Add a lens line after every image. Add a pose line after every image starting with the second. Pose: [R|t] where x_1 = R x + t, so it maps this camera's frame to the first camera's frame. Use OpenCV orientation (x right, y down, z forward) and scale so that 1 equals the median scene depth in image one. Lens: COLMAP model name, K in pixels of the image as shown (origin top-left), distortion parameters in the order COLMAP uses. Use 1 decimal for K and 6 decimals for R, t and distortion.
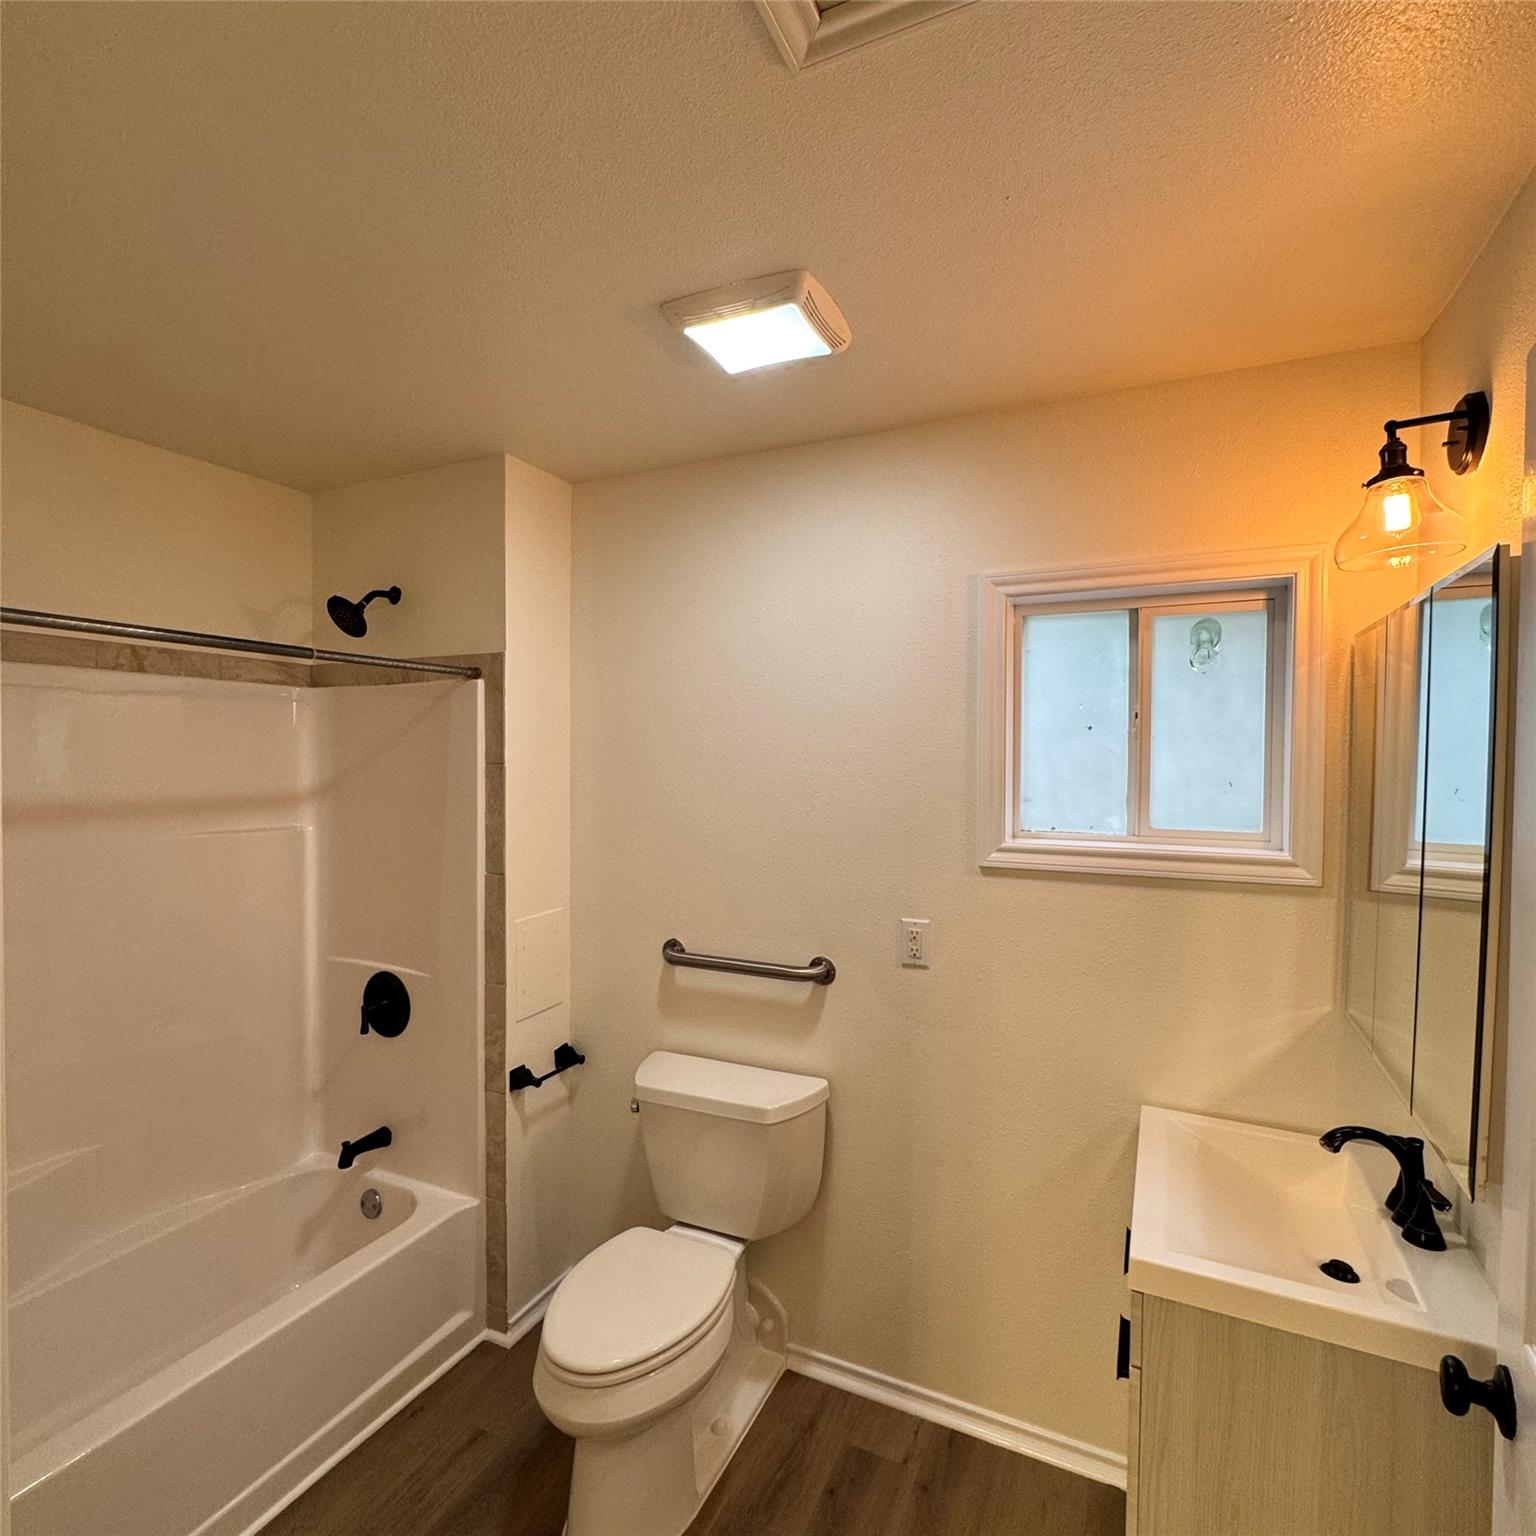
lens RADIAL K [[821.2, 0, 769.8], [0, 821.2, 764.5], [0, 0, 1]] dist [-0.004154, 0.000608]
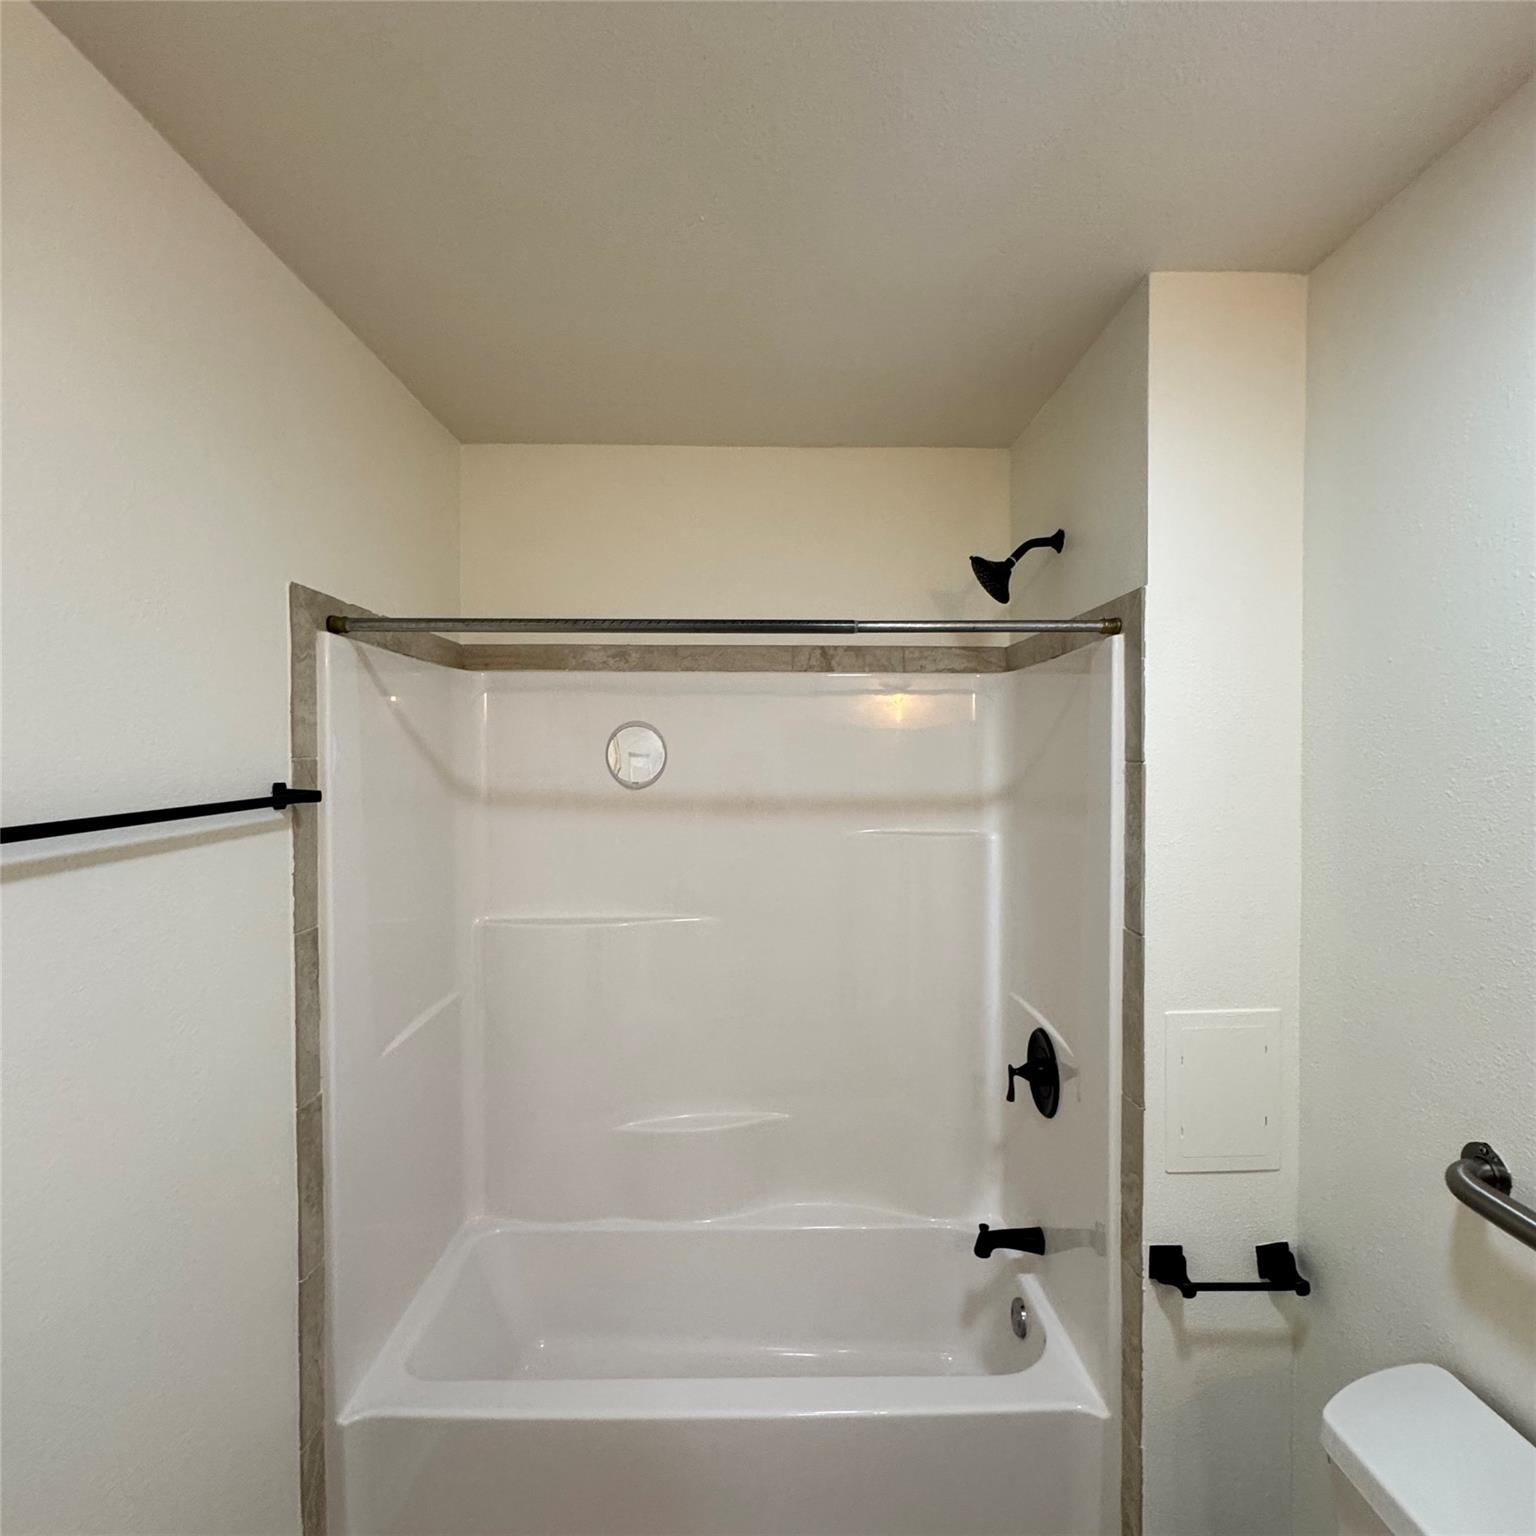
lens RADIAL K [[821.2, 0, 779.1], [0, 821.2, 764.4], [0, 0, 1]] dist [-0.004154, 0.000608]
pose [[0.437737, 0.005583, -0.899086, 0.121850], [-0.004945, 0.999981, 0.003802, 0.000008], [0.899089, 0.002782, 0.437756, 0.450188]]
